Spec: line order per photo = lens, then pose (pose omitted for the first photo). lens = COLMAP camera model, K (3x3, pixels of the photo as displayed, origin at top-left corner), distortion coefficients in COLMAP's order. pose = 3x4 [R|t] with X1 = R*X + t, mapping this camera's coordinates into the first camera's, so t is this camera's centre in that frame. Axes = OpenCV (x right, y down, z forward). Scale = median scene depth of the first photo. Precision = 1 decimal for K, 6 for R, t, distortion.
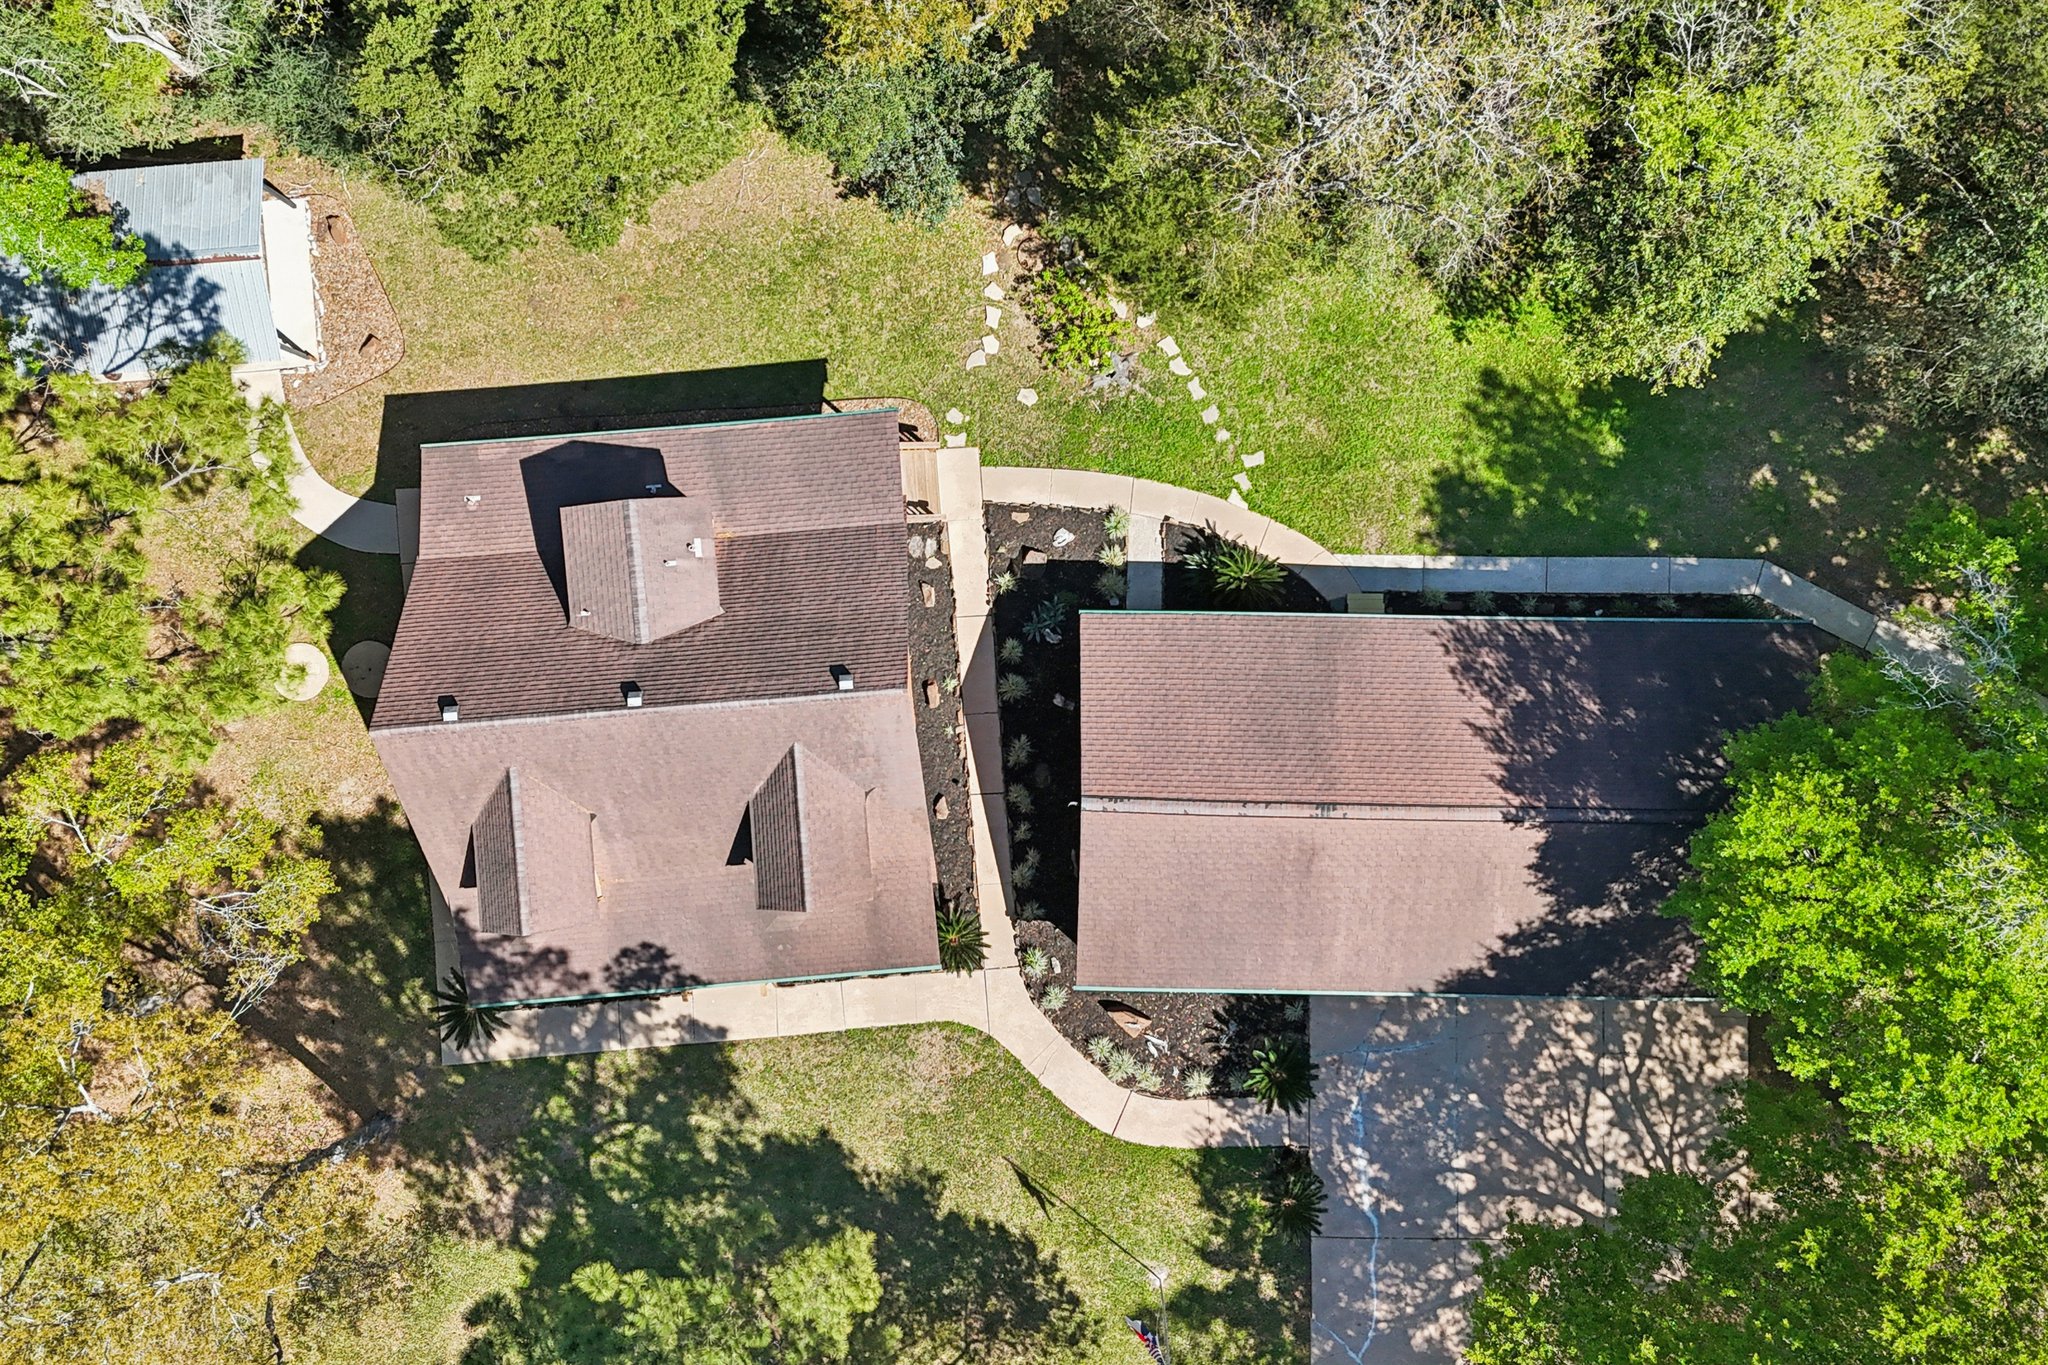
lens RADIAL K [[1735.4, 0, 1034.8], [0, 1735.4, 703.1], [0, 0, 1]] dist [0.132590, -0.202358]
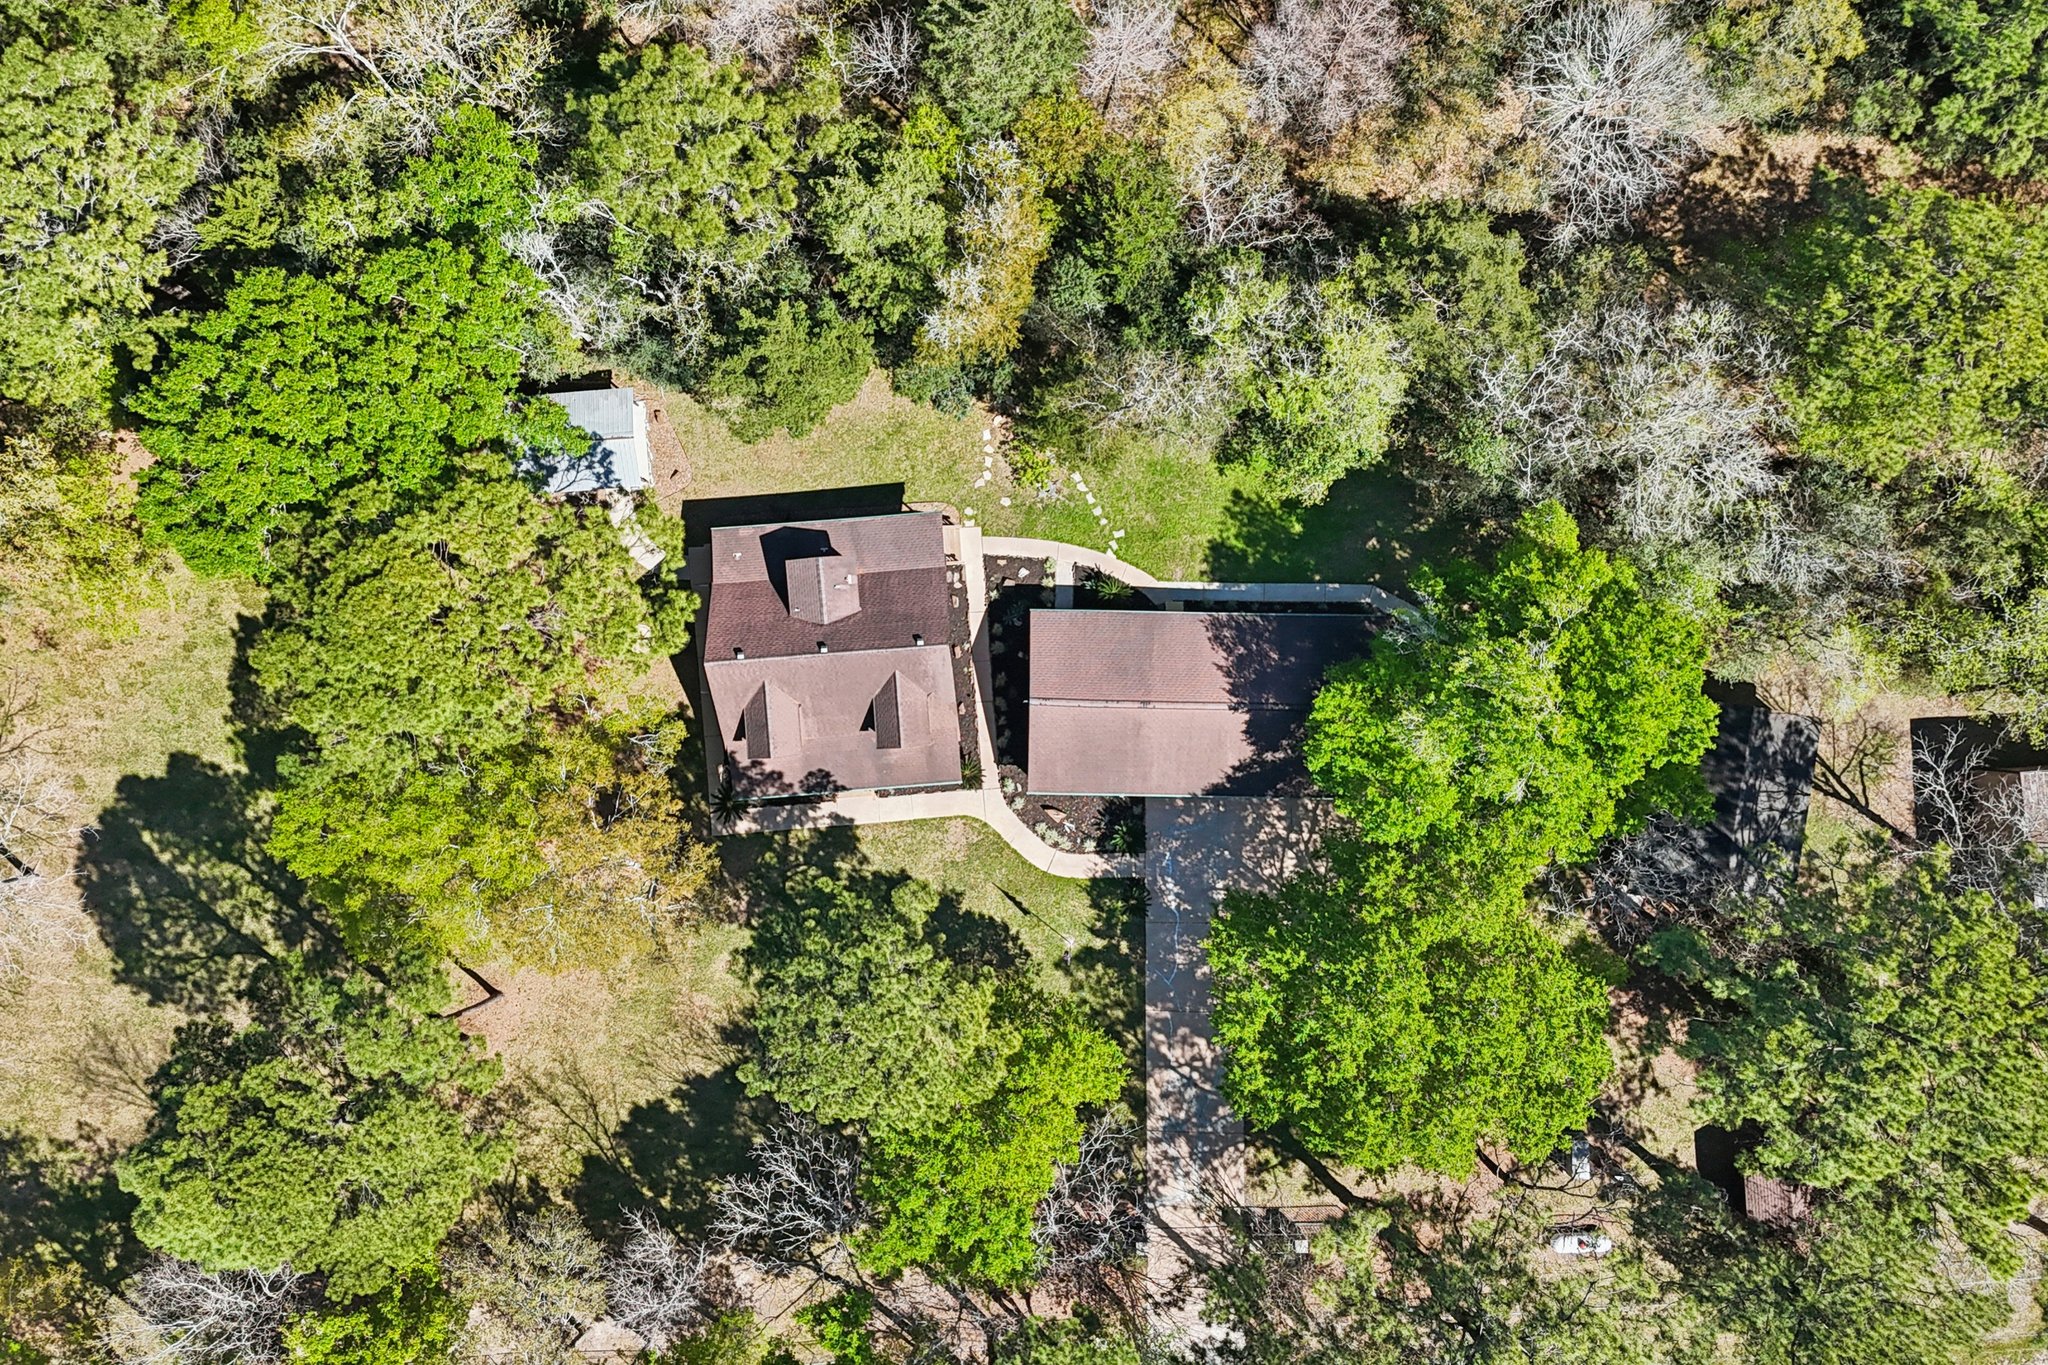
lens RADIAL K [[1735.4, 0, 1034.8], [0, 1735.4, 703.1], [0, 0, 1]] dist [0.132590, -0.202358]
pose [[0.999988, 0.002588, 0.004214, 0.021666], [-0.002583, 0.999996, -0.001160, 0.056410], [-0.004217, 0.001149, 0.999990, -0.990098]]
